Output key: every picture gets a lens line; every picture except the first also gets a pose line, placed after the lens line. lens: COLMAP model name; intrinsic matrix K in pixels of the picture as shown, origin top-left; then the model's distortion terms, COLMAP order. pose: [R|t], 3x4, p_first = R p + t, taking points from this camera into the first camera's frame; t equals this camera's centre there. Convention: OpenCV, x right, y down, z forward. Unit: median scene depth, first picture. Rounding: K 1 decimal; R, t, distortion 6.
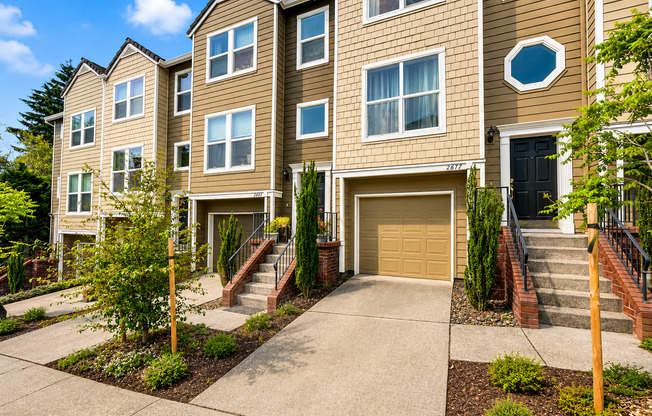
lens RADIAL K [[270.6, 0, 339.3], [0, 270.6, 213.3], [0, 0, 1]] dist [0.000290, 0.000426]
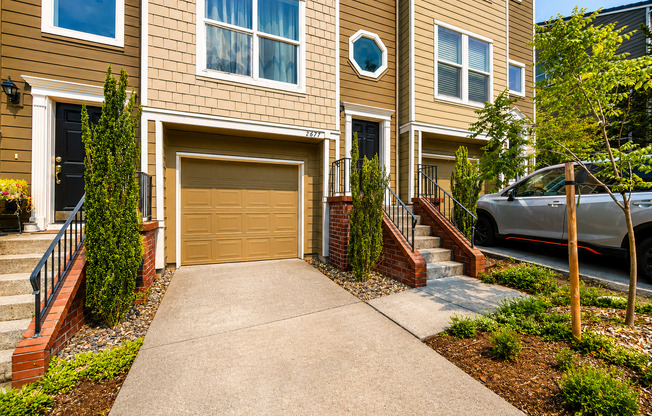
lens RADIAL K [[265.8, 0, 324.9], [0, 265.8, 209.2], [0, 0, 1]] dist [-0.008204, 0.000219]
pose [[0.699812, -0.009722, 0.714261, -0.164072], [-0.025109, 0.998955, 0.038199, 0.040894], [-0.713885, -0.044667, 0.698837, 0.279206]]
